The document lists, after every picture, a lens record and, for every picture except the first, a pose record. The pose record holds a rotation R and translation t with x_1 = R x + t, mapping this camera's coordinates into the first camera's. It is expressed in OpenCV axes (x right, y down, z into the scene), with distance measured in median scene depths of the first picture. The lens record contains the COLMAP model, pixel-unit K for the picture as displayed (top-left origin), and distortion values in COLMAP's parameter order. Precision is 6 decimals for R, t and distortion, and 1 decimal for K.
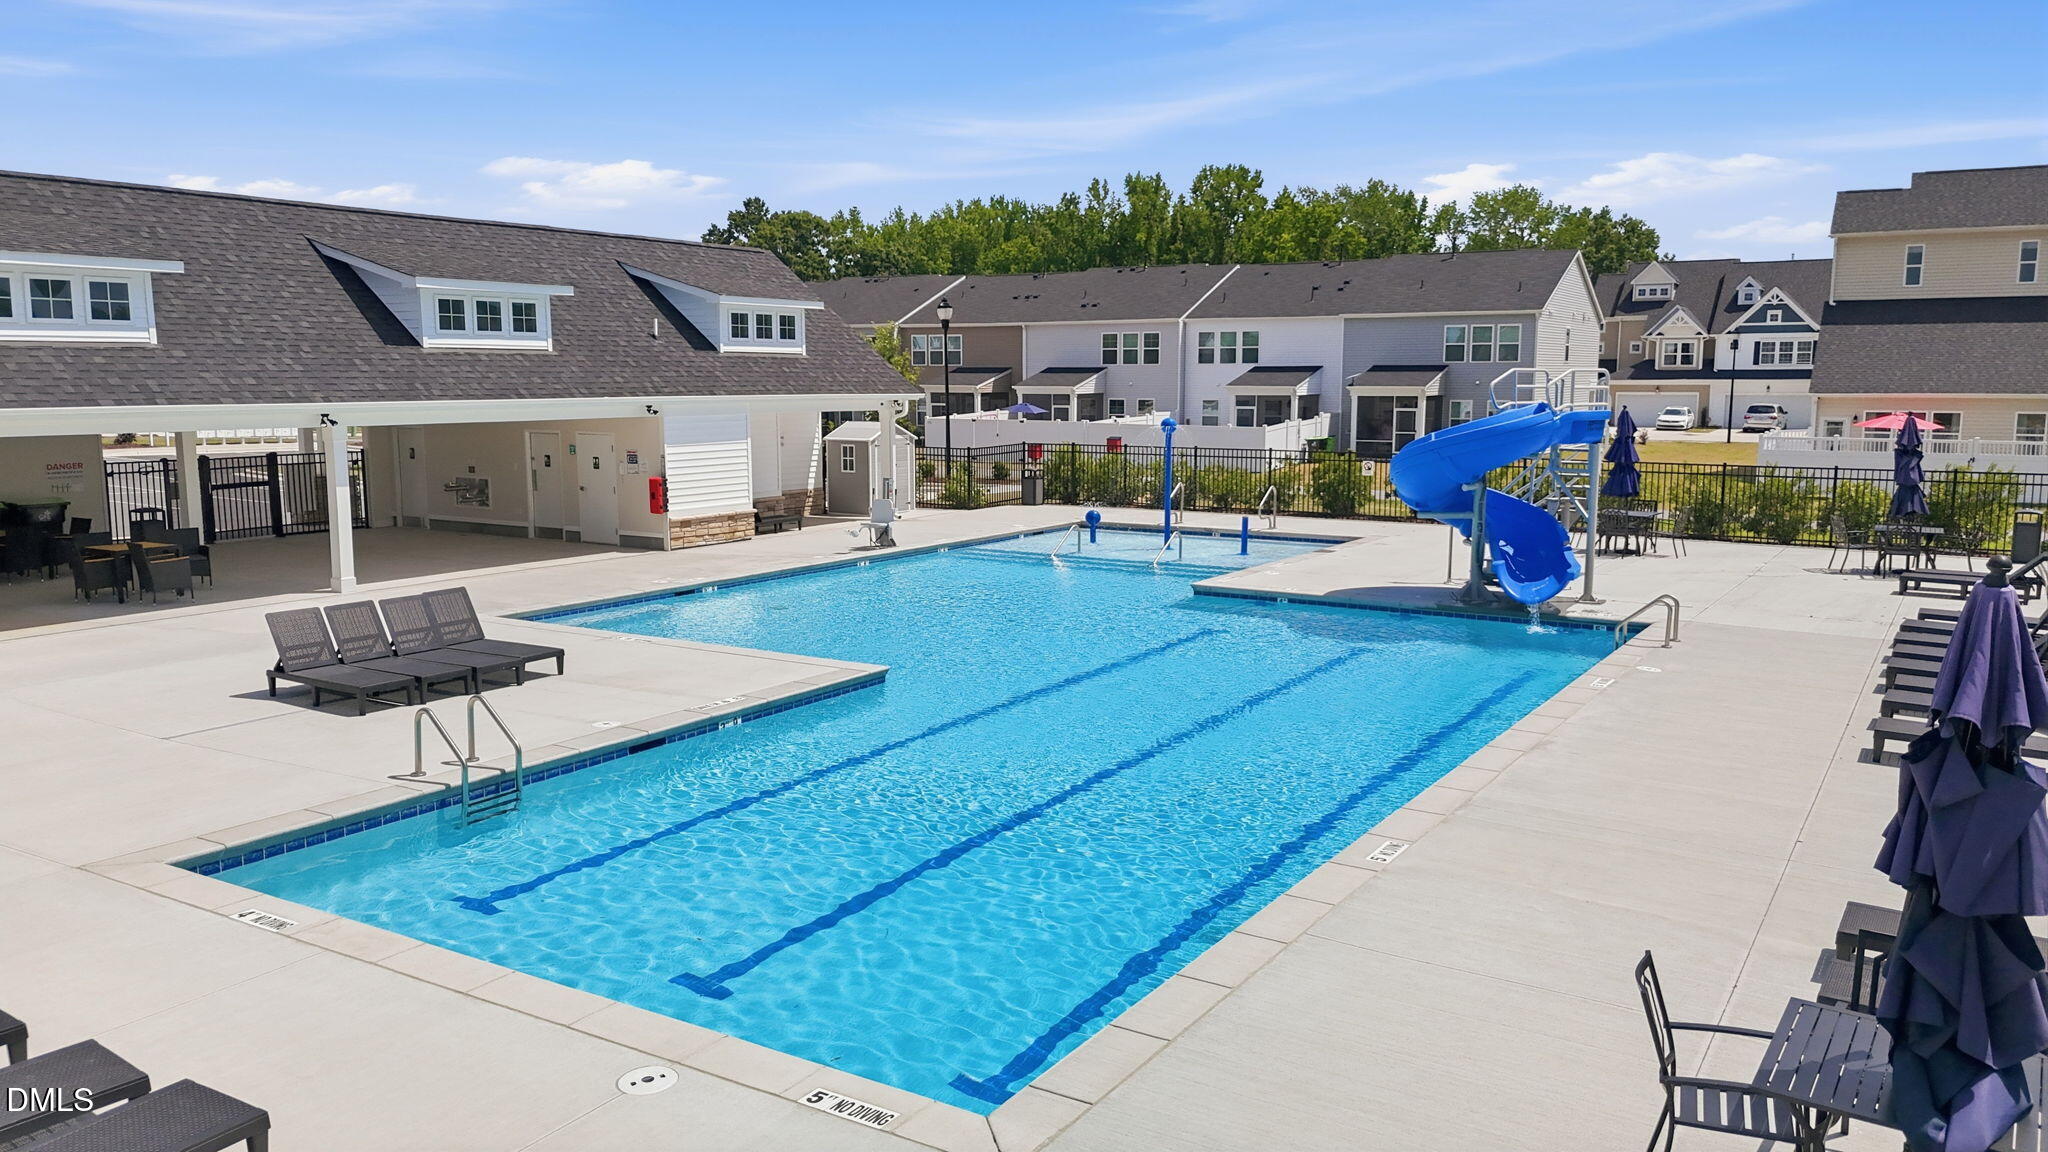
lens RADIAL K [[1514.6, 0, 1024.0], [0, 1514.6, 576.0], [0, 0, 1]] dist [0.124230, -0.162287]
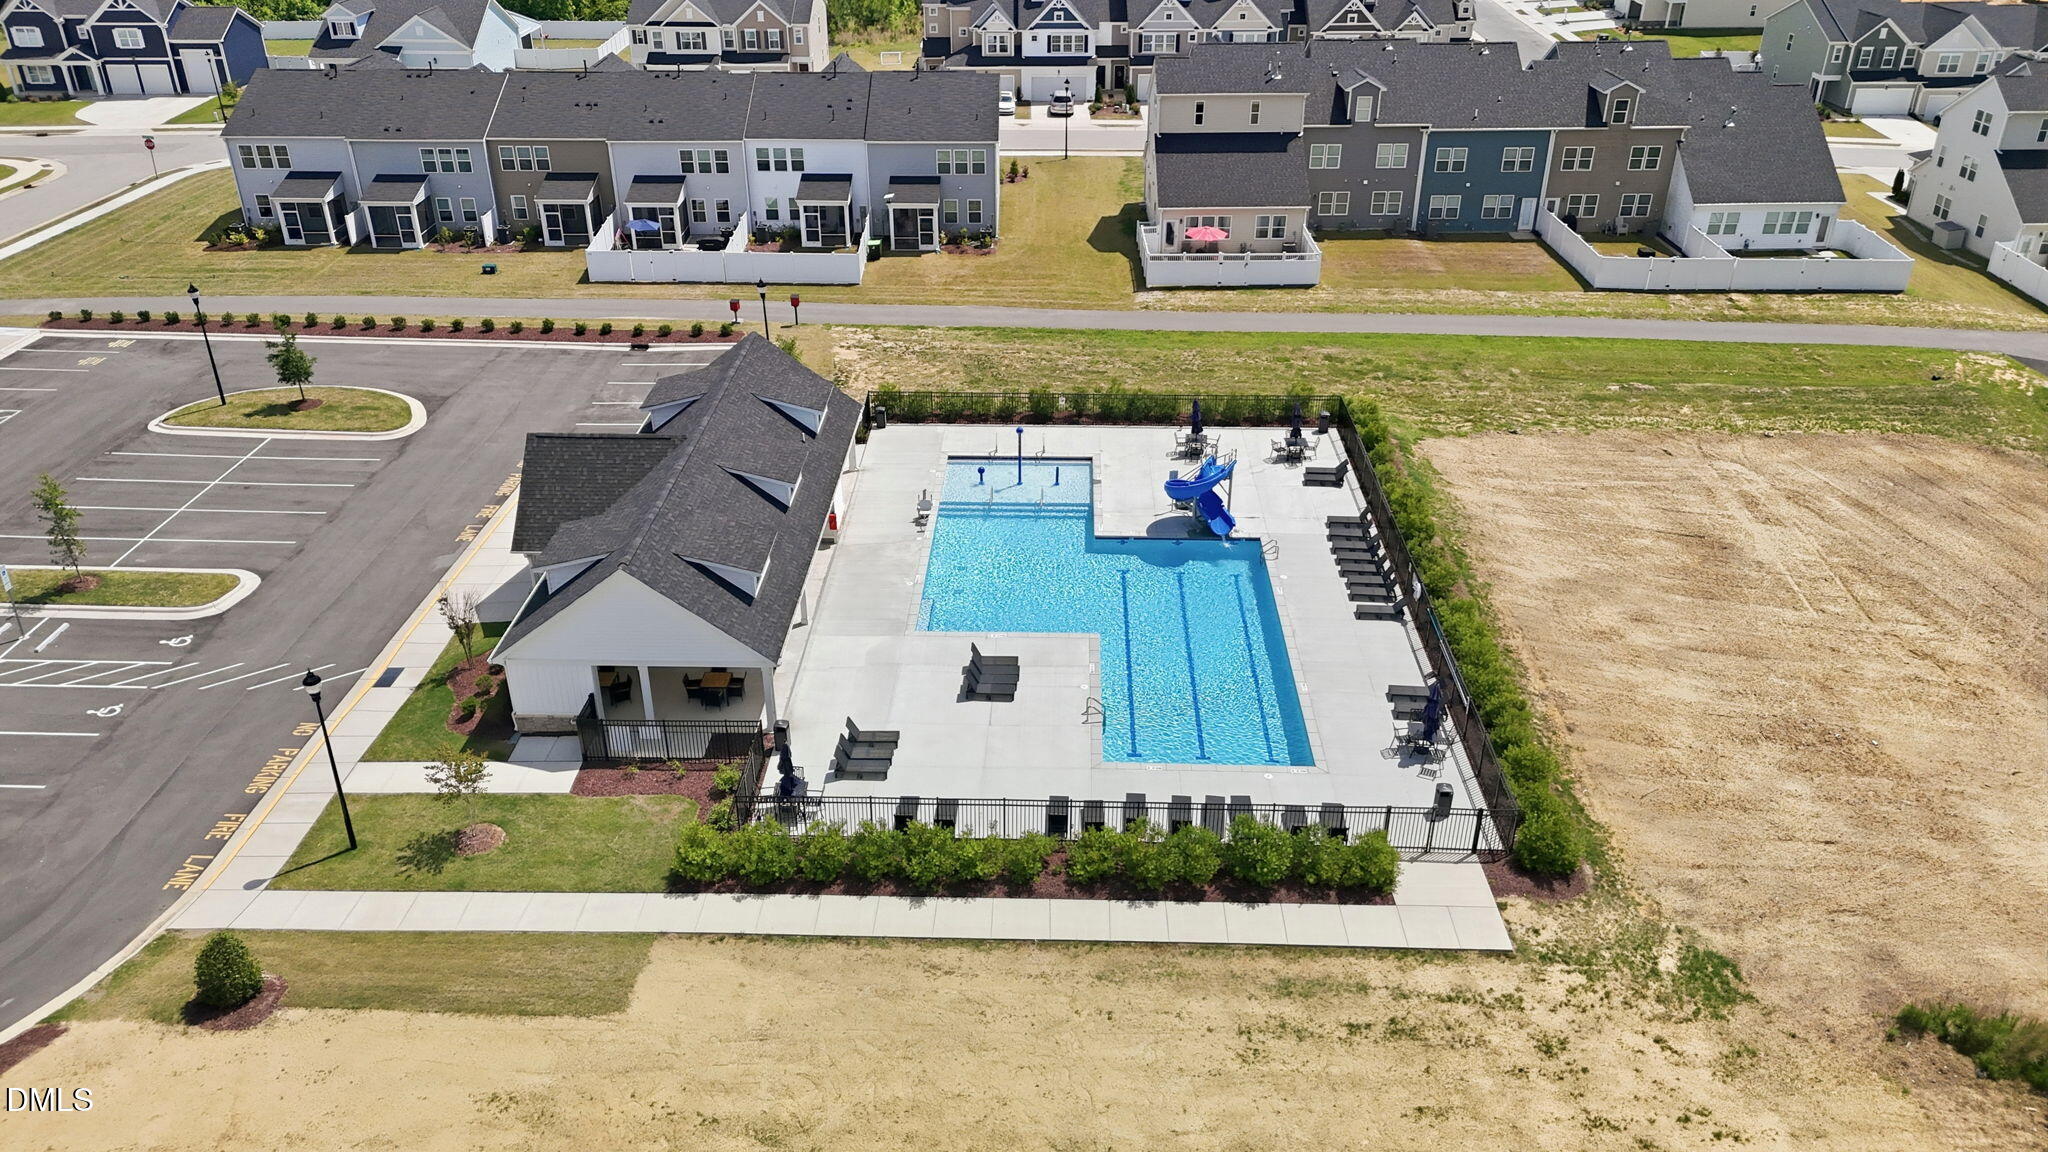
lens RADIAL K [[1514.6, 0, 1024.0], [0, 1514.6, 576.0], [0, 0, 1]] dist [0.124230, -0.162287]
pose [[0.862844, -0.240933, 0.444355, -0.371907], [0.067919, 0.926383, 0.370408, -0.290948], [-0.500886, -0.289424, 0.815688, -0.342116]]
